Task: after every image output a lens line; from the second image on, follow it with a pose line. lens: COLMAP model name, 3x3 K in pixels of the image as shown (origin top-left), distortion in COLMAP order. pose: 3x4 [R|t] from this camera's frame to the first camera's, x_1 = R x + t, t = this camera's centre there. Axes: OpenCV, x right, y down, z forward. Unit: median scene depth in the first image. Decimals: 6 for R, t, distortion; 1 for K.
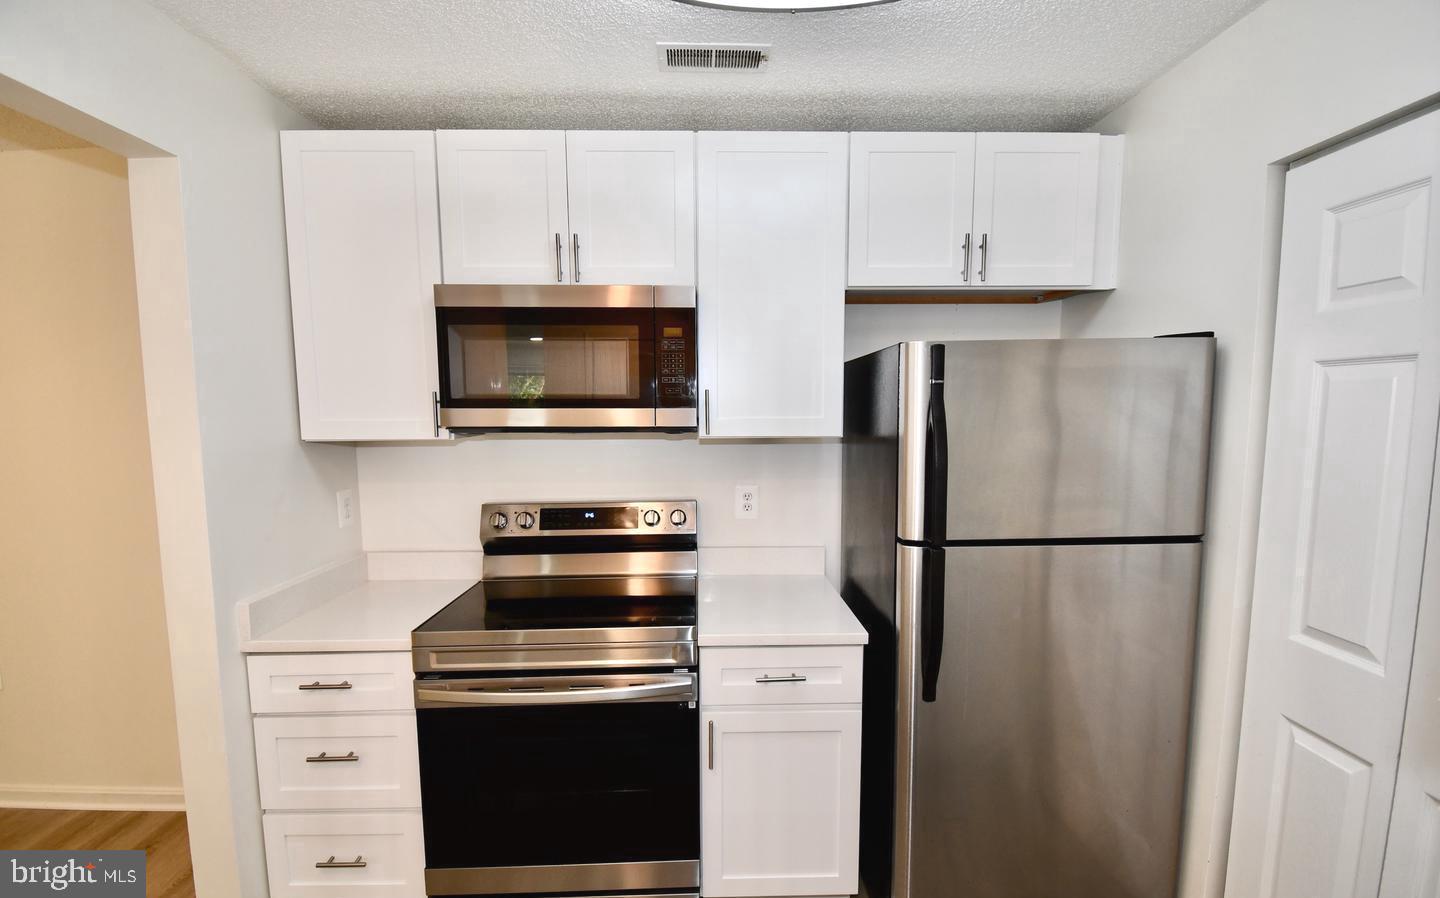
lens RADIAL K [[685.8, 0, 718.8], [0, 685.8, 483.7], [0, 0, 1]] dist [0.000350, 0.000054]
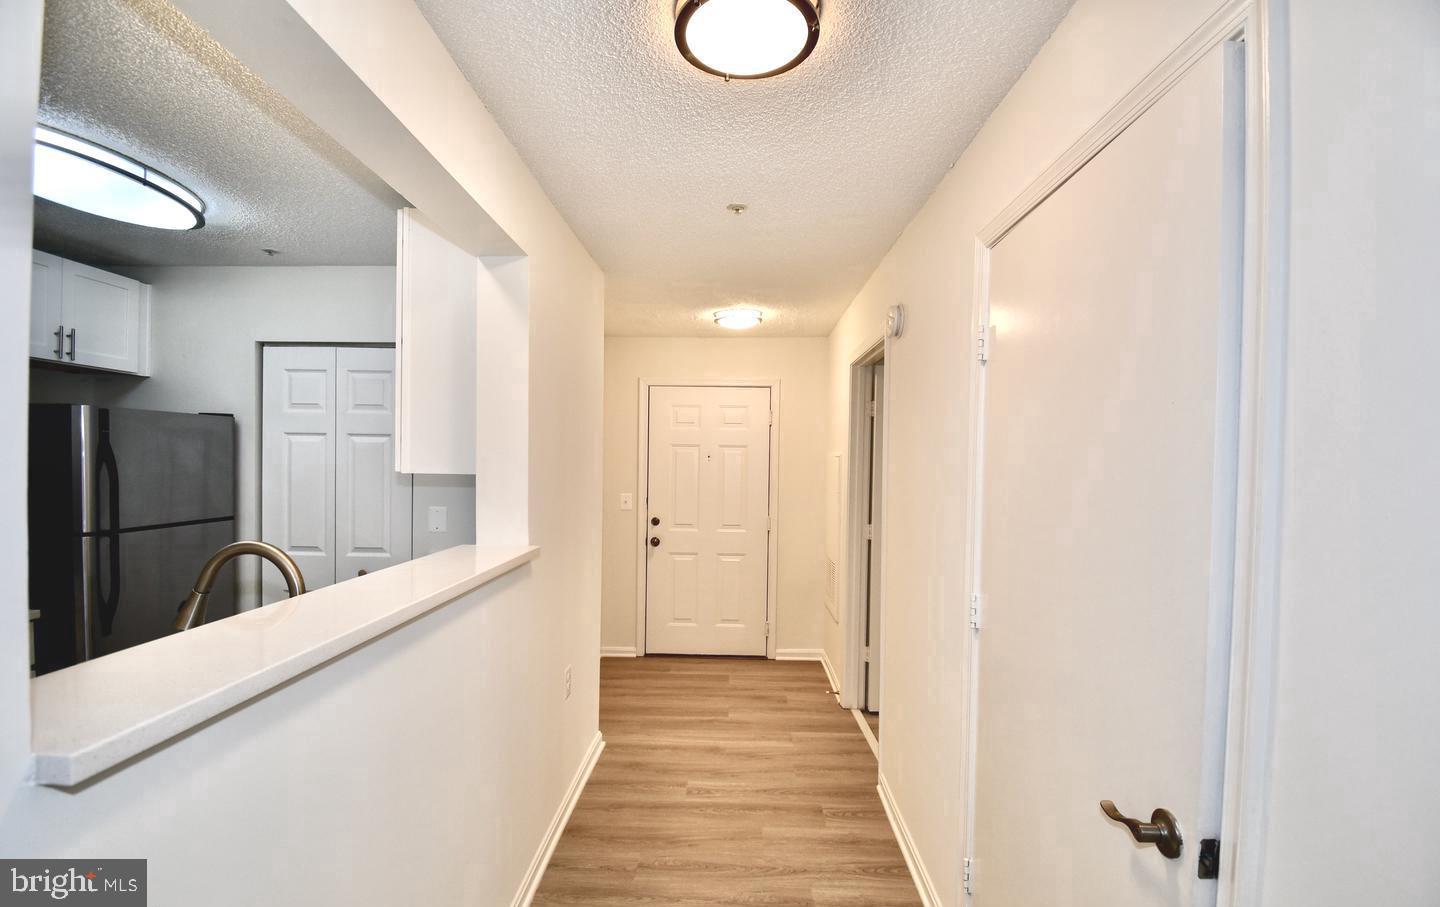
lens RADIAL K [[649.0, 0, 724.5], [0, 649.0, 477.9], [0, 0, 1]] dist [-0.035458, -0.000240]
pose [[0.015503, -0.014350, 0.999777, -1.078273], [0.090682, 0.995796, 0.012887, 0.069611], [-0.995759, 0.090462, 0.016739, -0.434331]]
